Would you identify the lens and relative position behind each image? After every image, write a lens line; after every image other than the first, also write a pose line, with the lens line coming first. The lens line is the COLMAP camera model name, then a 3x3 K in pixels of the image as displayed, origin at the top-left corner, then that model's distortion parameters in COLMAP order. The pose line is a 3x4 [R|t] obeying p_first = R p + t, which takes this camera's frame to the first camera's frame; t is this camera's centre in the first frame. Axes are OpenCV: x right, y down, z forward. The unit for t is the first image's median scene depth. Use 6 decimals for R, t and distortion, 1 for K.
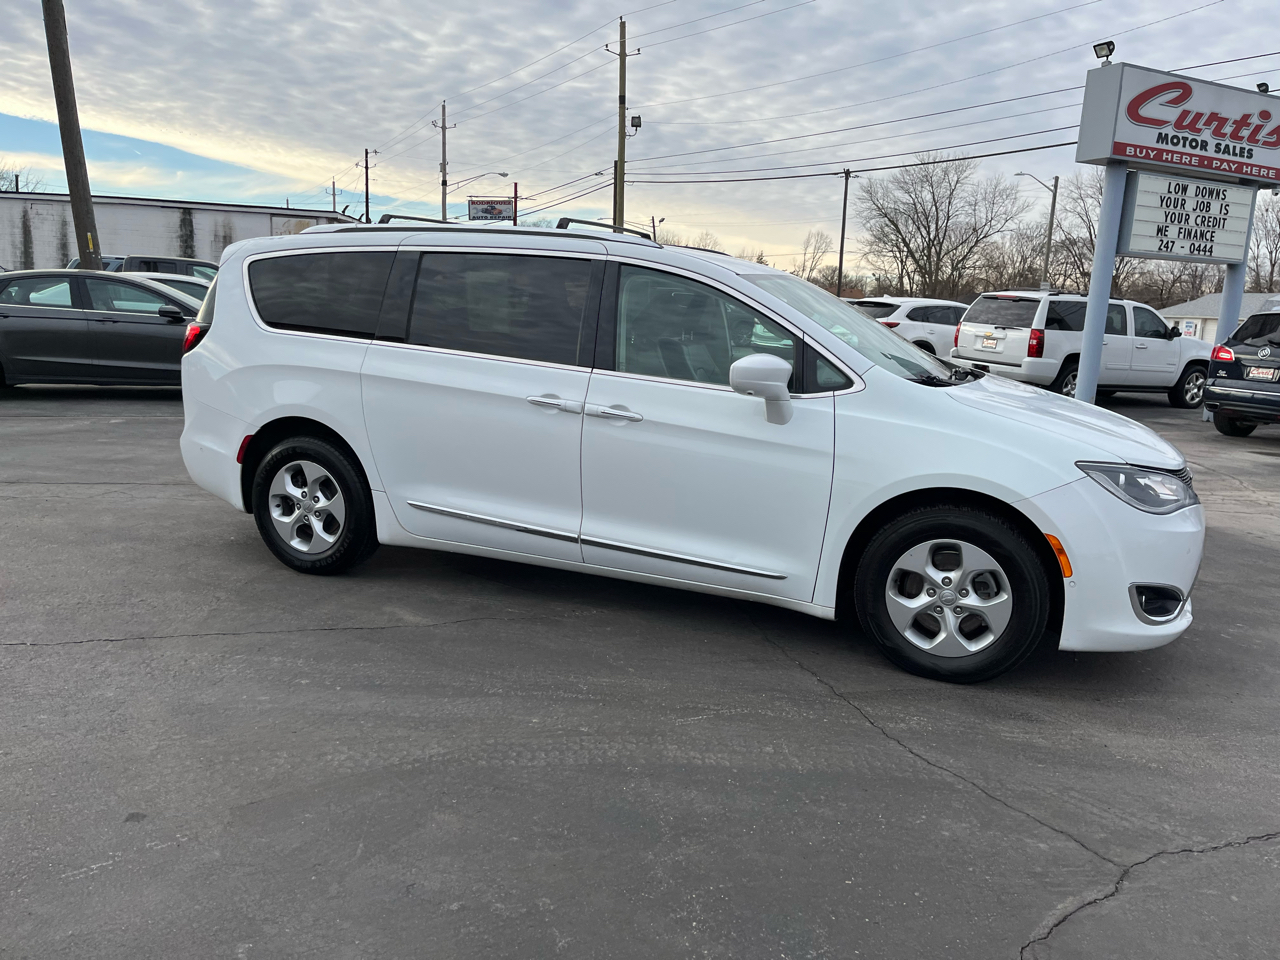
lens RADIAL K [[962.1, 0, 653.1], [0, 962.1, 482.7], [0, 0, 1]] dist [0.066797, -0.080893]
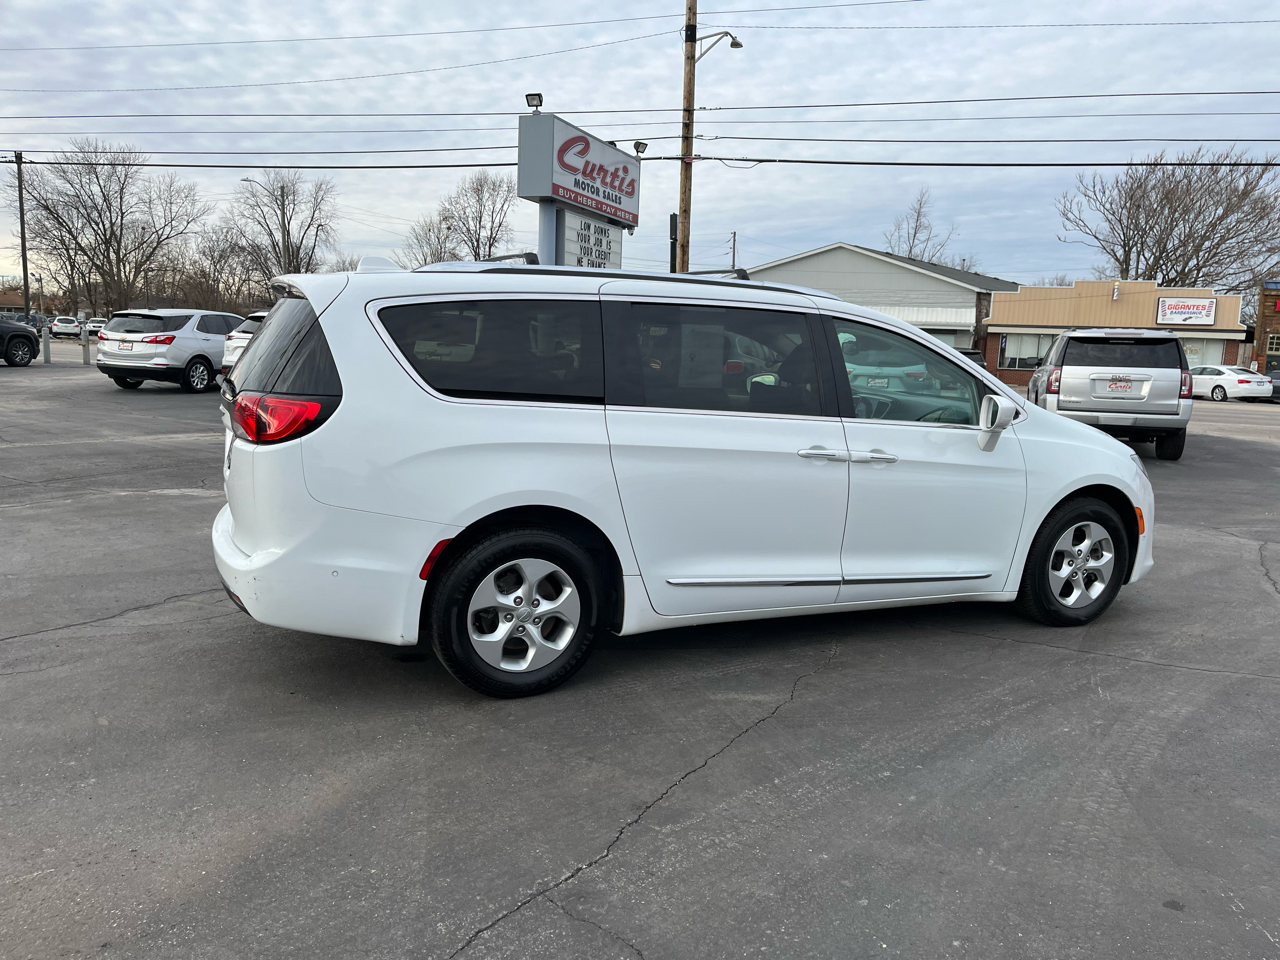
lens RADIAL K [[962.1, 0, 651.1], [0, 962.1, 493.5], [0, 0, 1]] dist [0.066797, -0.080893]
pose [[0.694548, -0.133091, 0.707029, -0.891437], [0.128429, 0.989891, 0.060175, -0.117210], [-0.707891, 0.049008, 0.704620, 0.377149]]
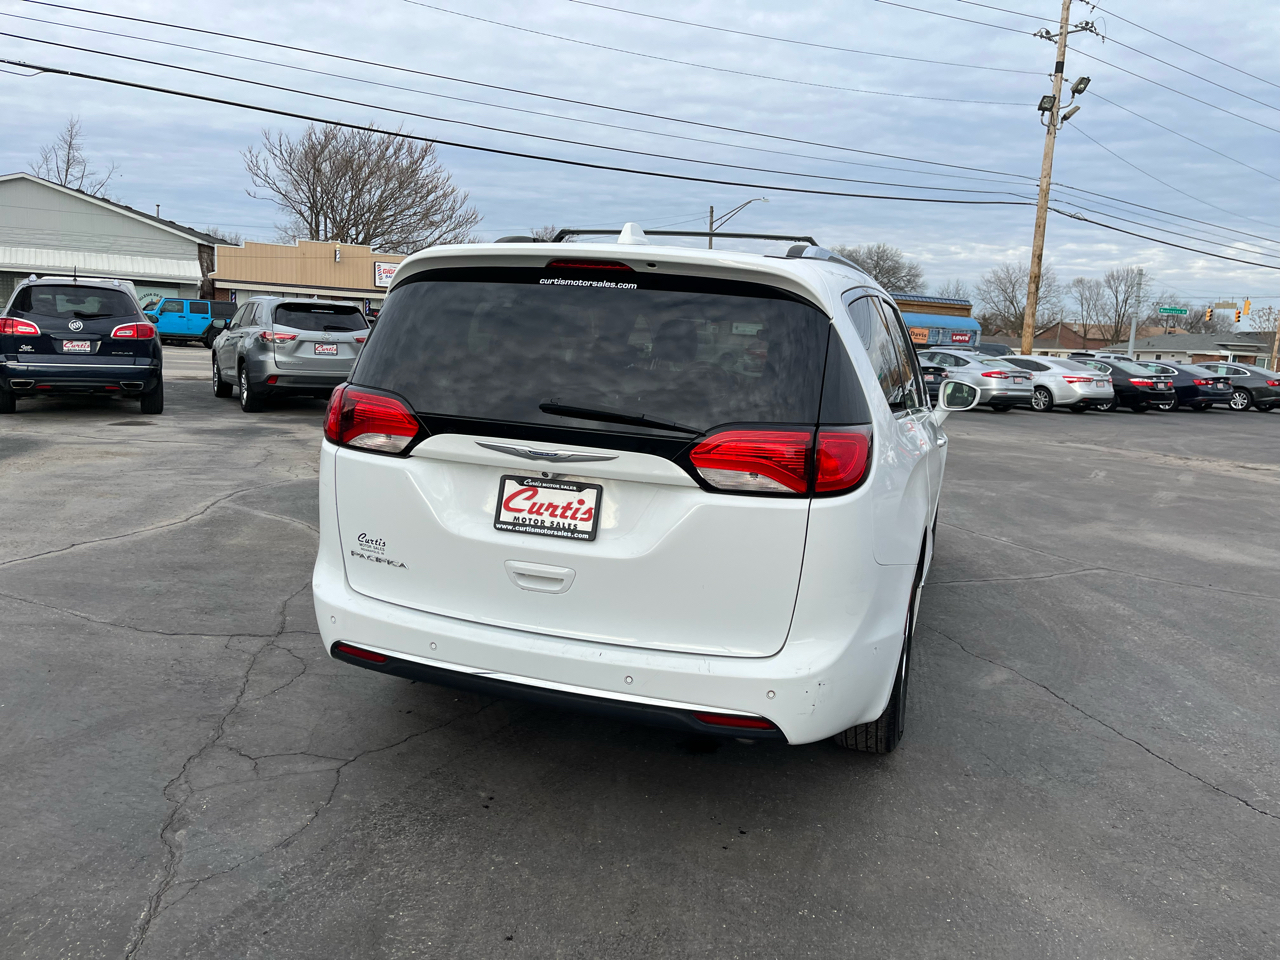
lens RADIAL K [[964.2, 0, 647.5], [0, 964.2, 474.0], [0, 0, 1]] dist [0.074495, -0.098188]
pose [[-0.049713, -0.192017, 0.980132, -1.093286], [0.130768, 0.971646, 0.196987, -0.286493], [-0.990166, 0.137963, -0.023194, 1.260167]]
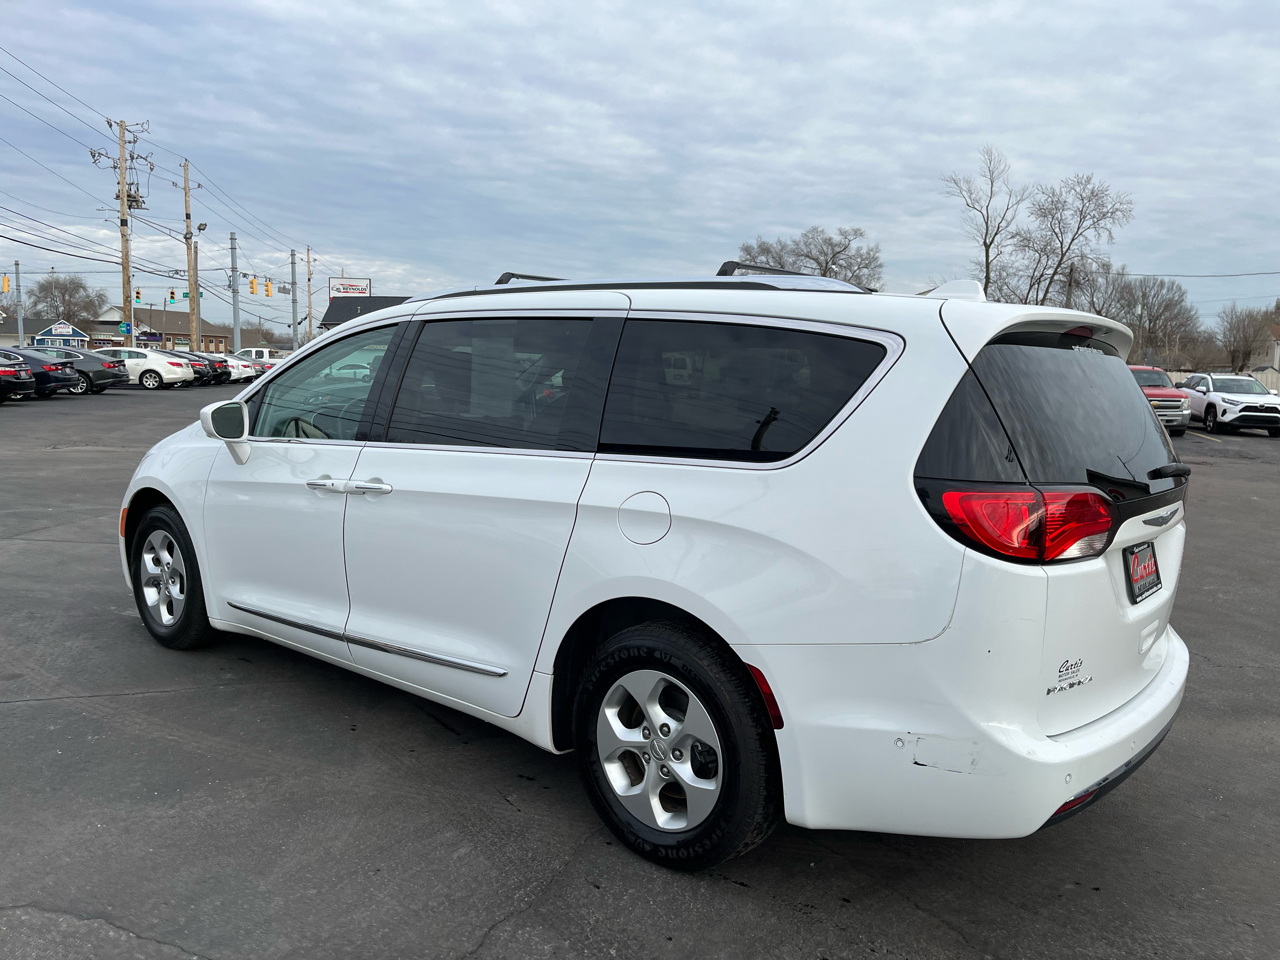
lens RADIAL K [[964.2, 0, 653.6], [0, 964.2, 484.2], [0, 0, 1]] dist [0.074495, -0.098188]
pose [[-0.947590, -0.114196, 0.298382, -0.390701], [-0.017344, 0.950948, 0.308866, -0.397878], [-0.319017, 0.287503, -0.903089, 1.964228]]
